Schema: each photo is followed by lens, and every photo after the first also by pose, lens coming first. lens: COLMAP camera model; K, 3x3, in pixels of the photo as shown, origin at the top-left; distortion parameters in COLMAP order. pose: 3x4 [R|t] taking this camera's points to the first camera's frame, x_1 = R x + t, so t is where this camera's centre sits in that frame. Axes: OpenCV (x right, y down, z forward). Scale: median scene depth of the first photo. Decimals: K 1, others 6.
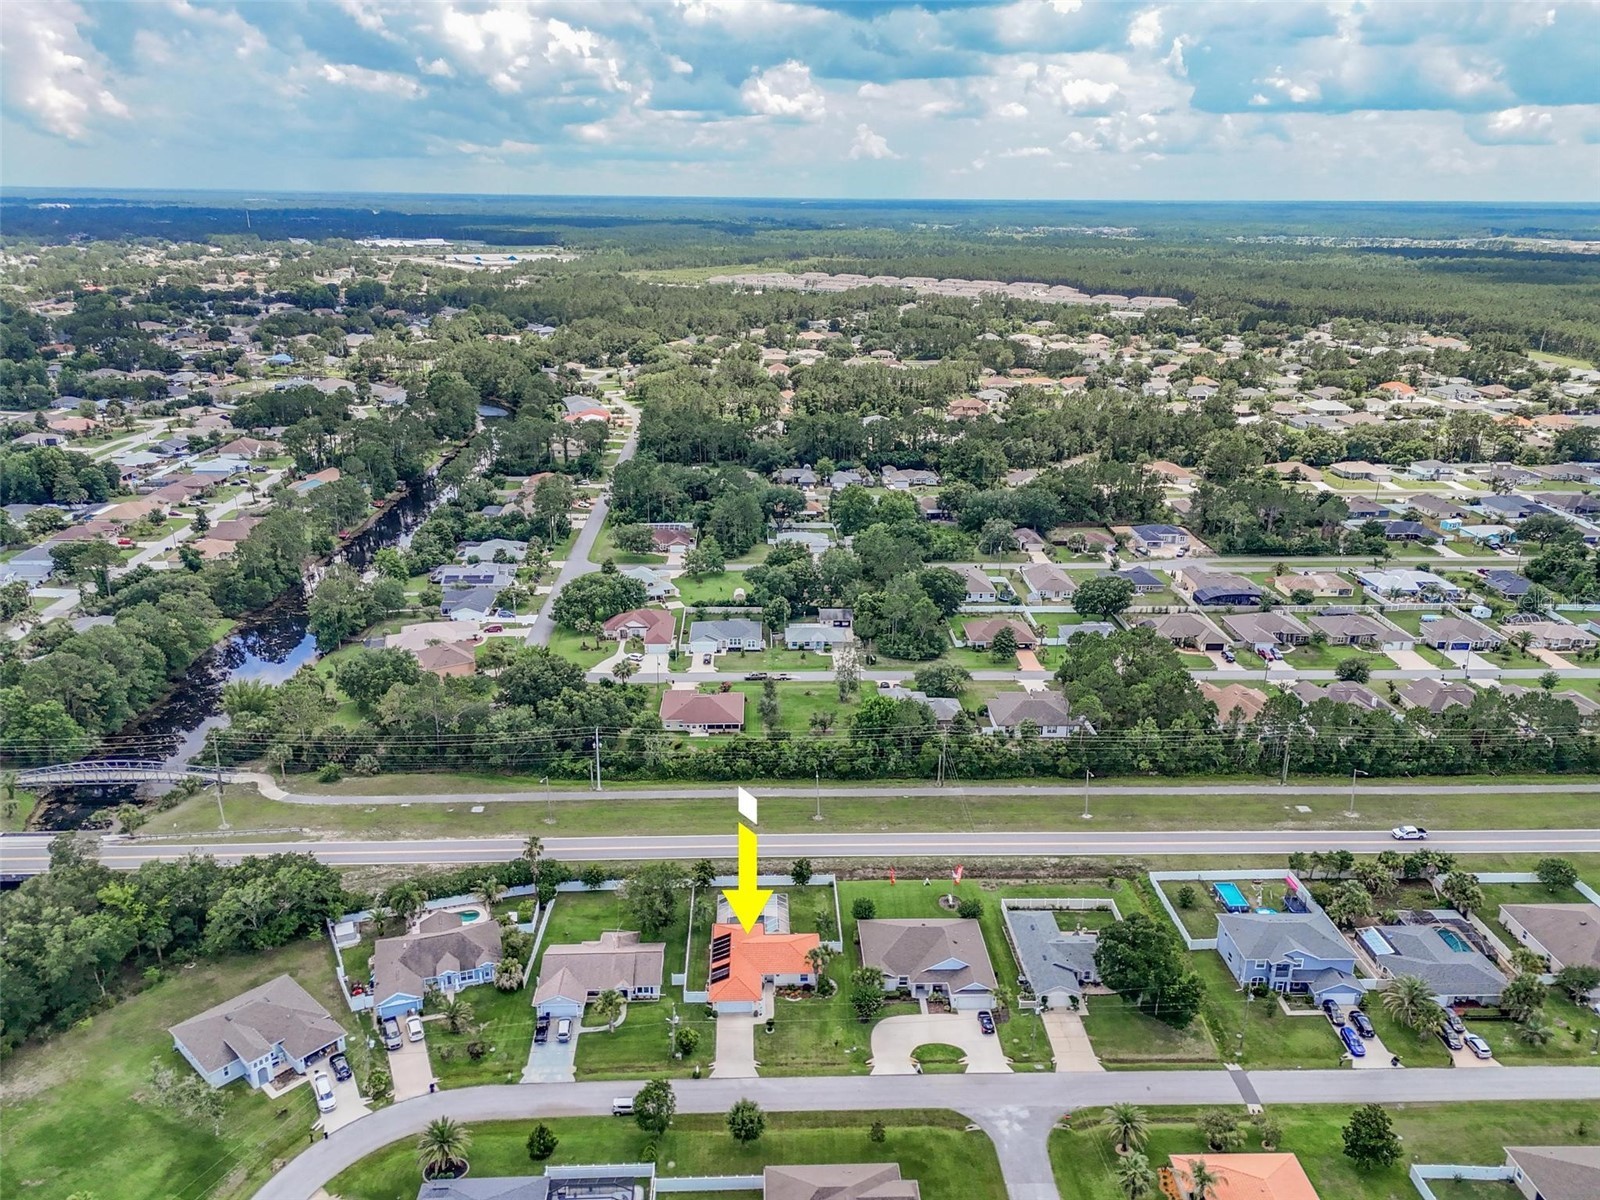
lens RADIAL K [[1169.5, 0, 799.7], [0, 1169.5, 605.8], [0, 0, 1]] dist [0.077880, -0.071985]
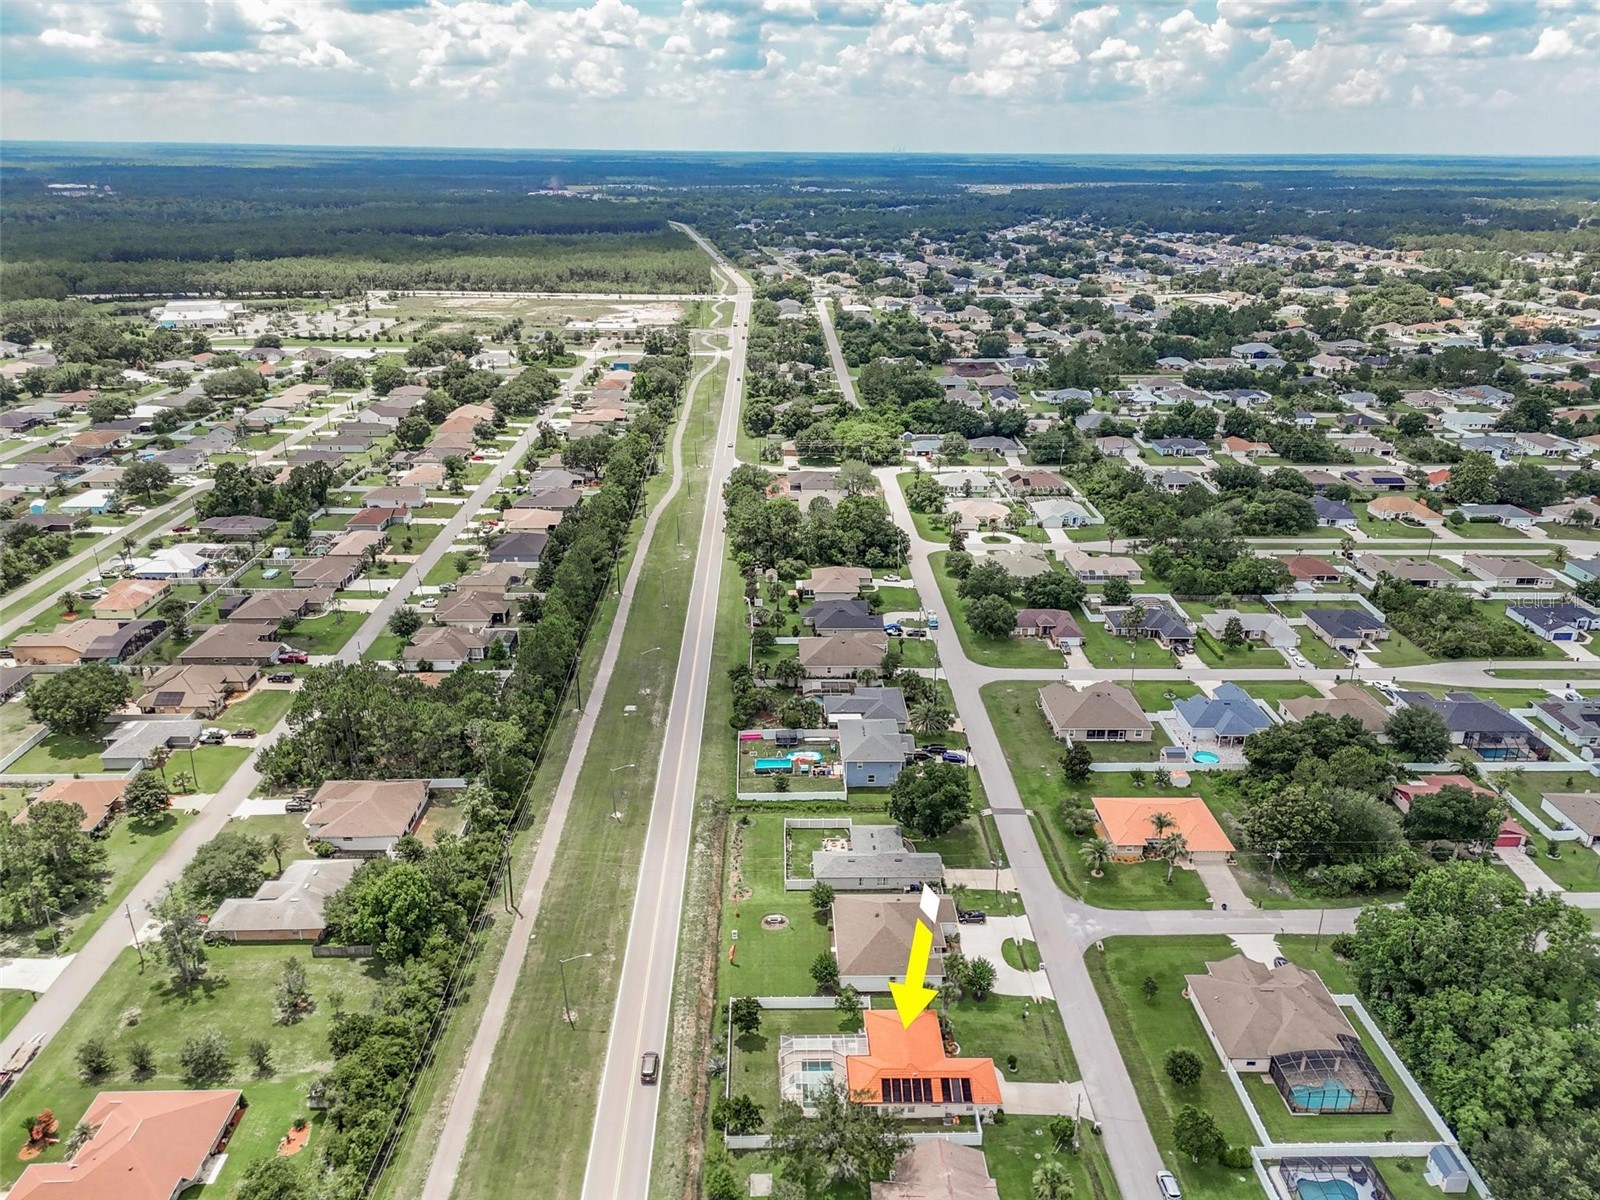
lens RADIAL K [[1162.7, 0, 800.0], [0, 1162.7, 600.0], [0, 0, 1]] dist [0.078576, -0.055736]
pose [[0.019132, -0.365613, 0.930570, -0.719219], [0.319588, 0.884148, 0.340803, -0.313821], [-0.947364, 0.290878, 0.133761, 0.897439]]
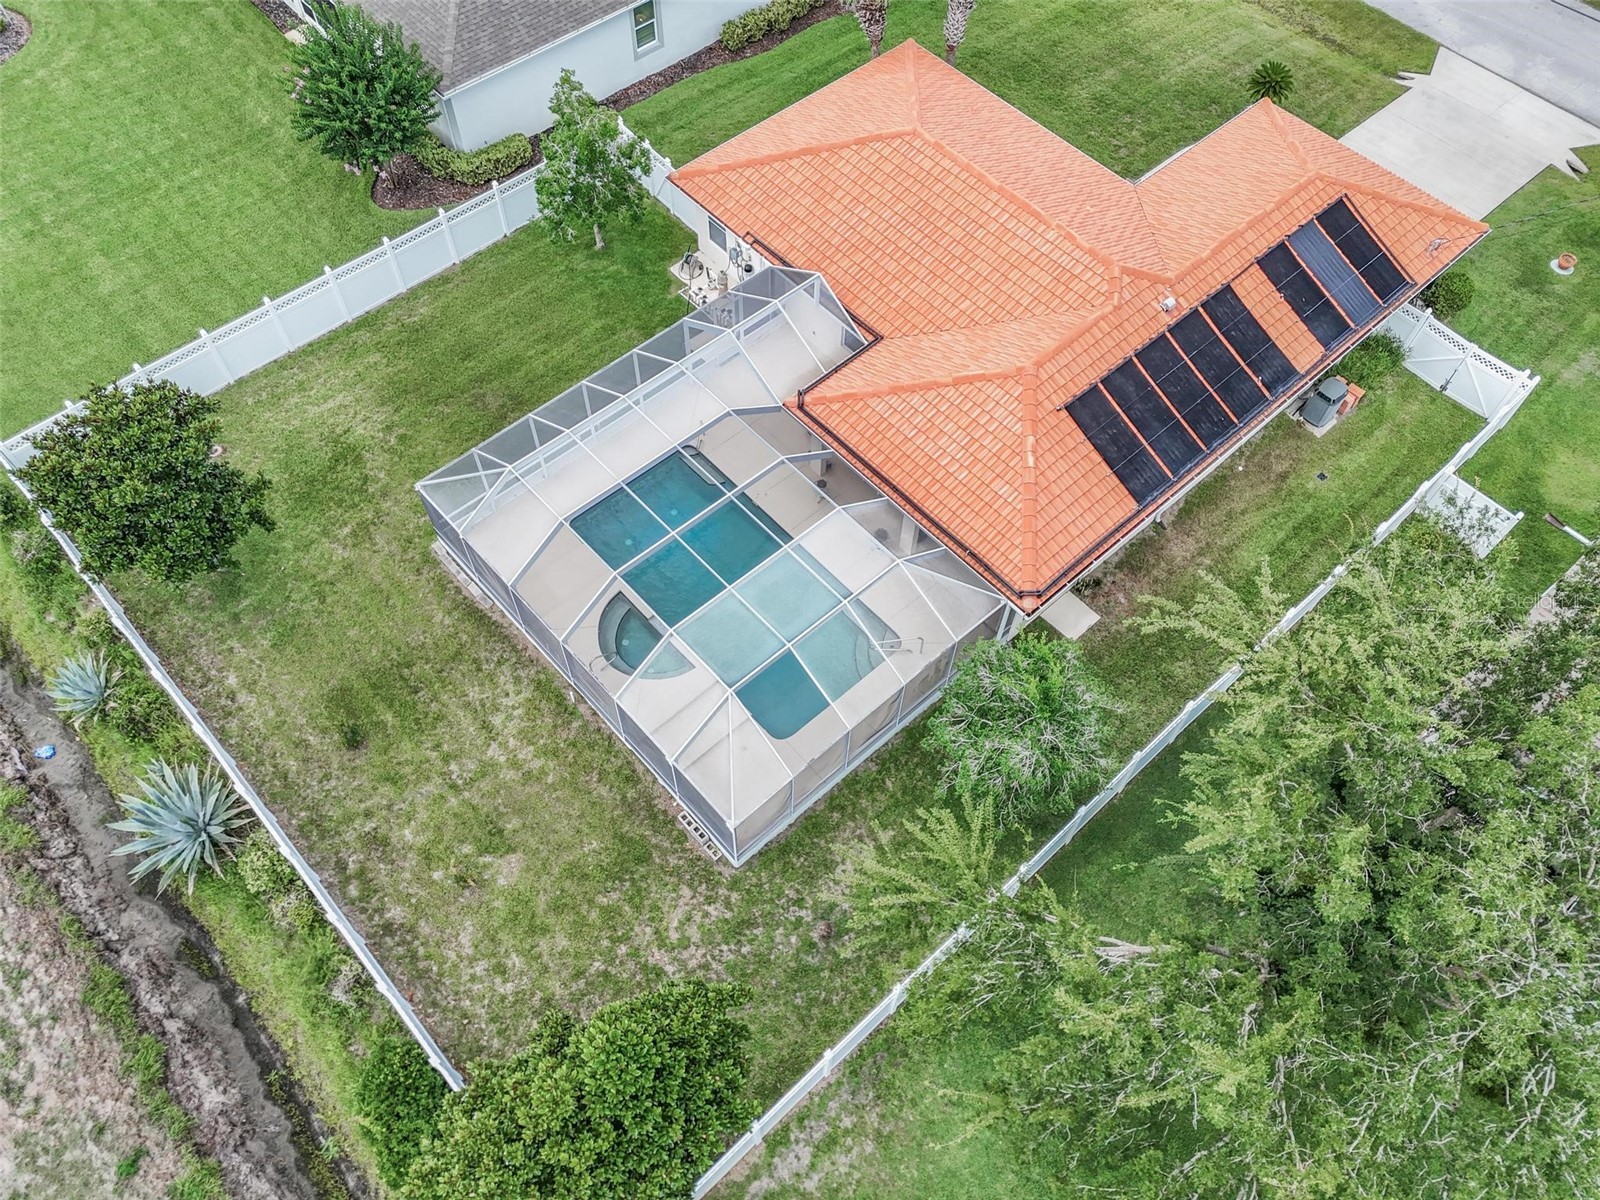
lens RADIAL K [[1169.5, 0, 799.7], [0, 1169.5, 605.8], [0, 0, 1]] dist [0.077880, -0.071985]
pose [[-0.638867, -0.666378, 0.384434, -0.118018], [0.231314, 0.310197, 0.922102, 0.146007], [-0.733718, 0.678026, -0.044032, 1.105667]]
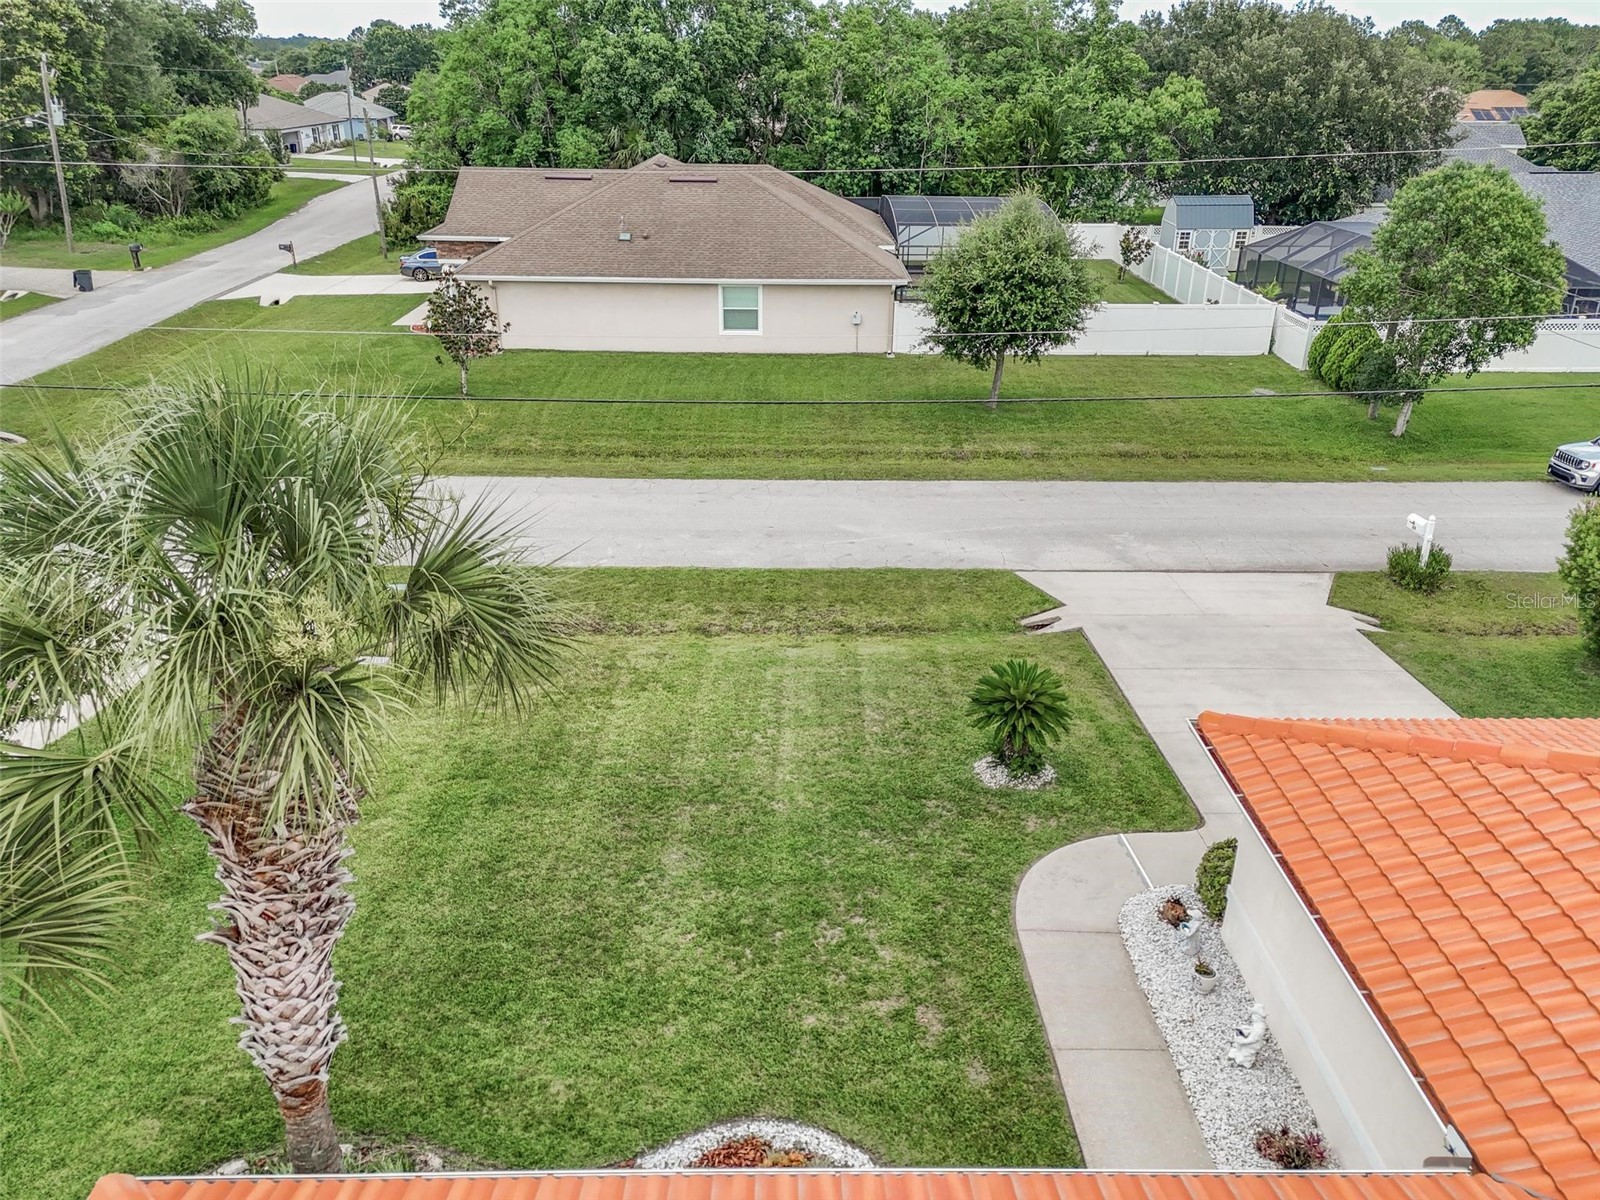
lens RADIAL K [[1169.5, 0, 799.7], [0, 1169.5, 605.8], [0, 0, 1]] dist [0.077880, -0.071985]
pose [[-0.999456, -0.027598, 0.018073, -0.007331], [-0.007328, 0.719878, 0.694062, 0.268922], [-0.032165, 0.693552, -0.719688, 1.029092]]
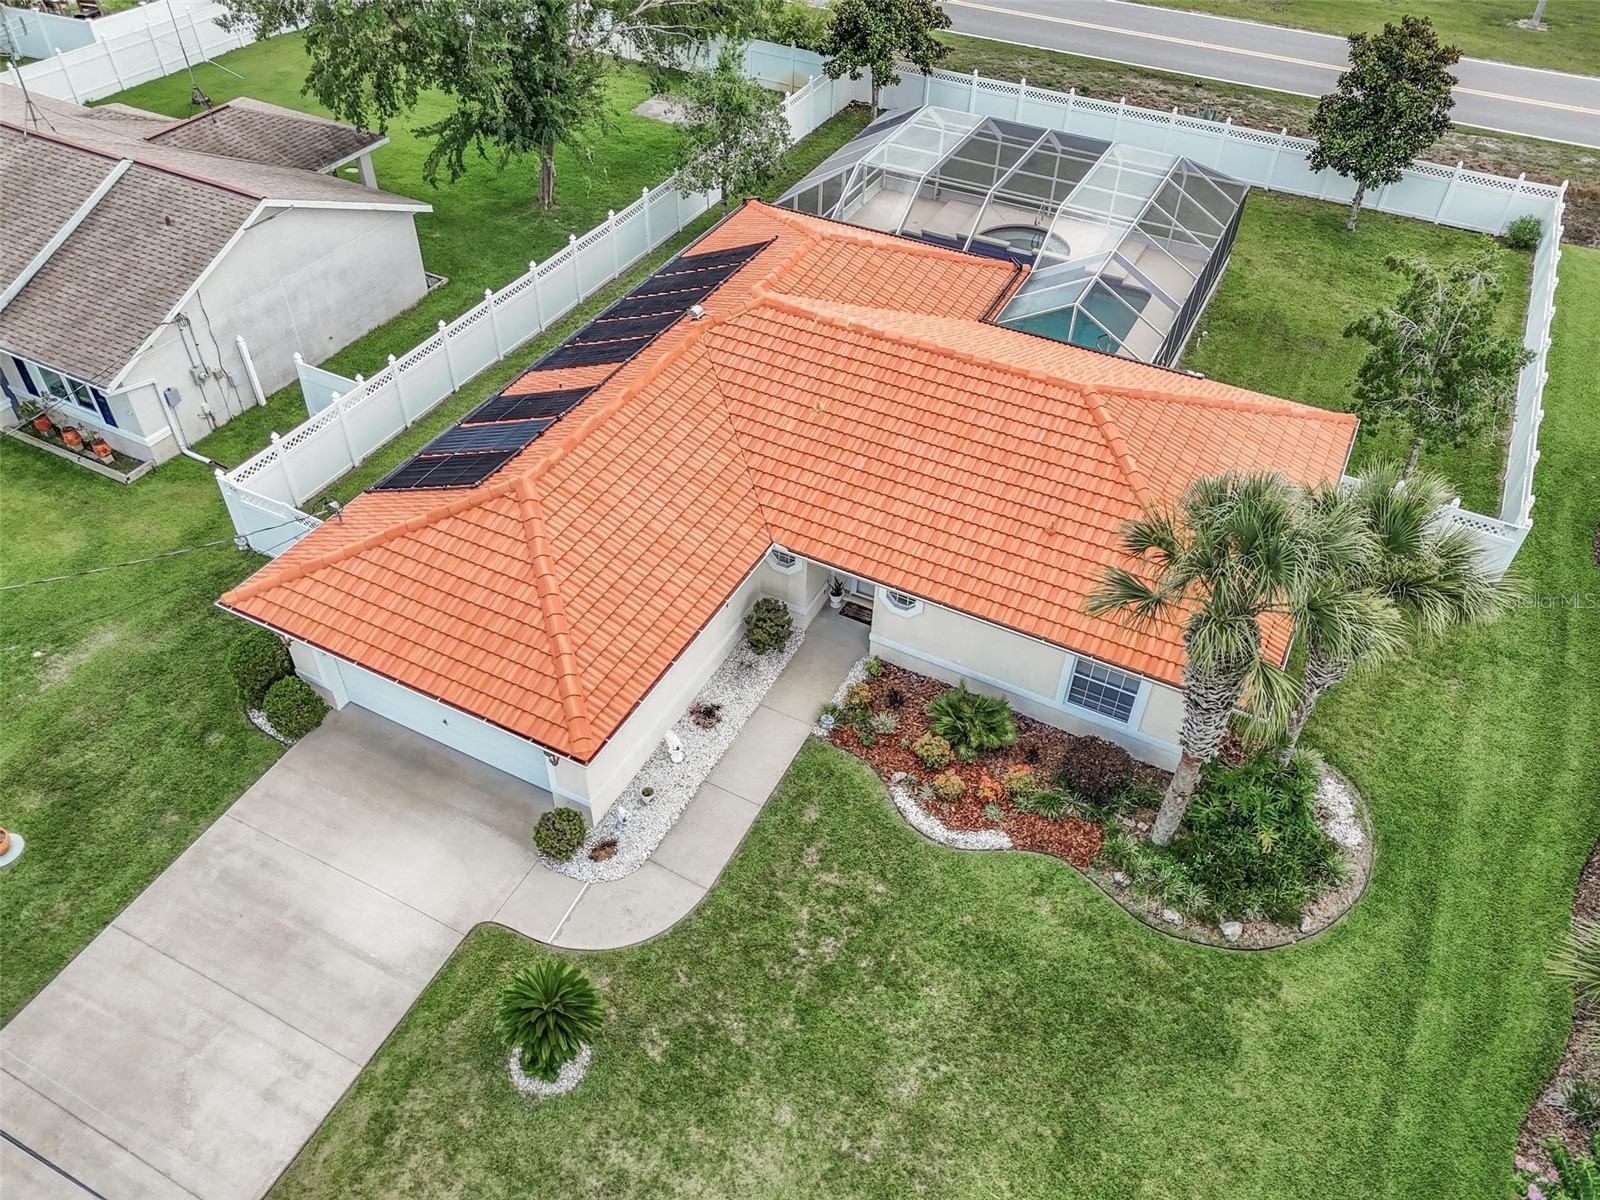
lens RADIAL K [[1169.5, 0, 799.7], [0, 1169.5, 605.8], [0, 0, 1]] dist [0.077880, -0.071985]
pose [[0.869612, 0.345598, -0.352614, 0.016382], [-0.178041, 0.885623, 0.428921, 0.267061], [0.460517, -0.310216, 0.831679, 0.905026]]
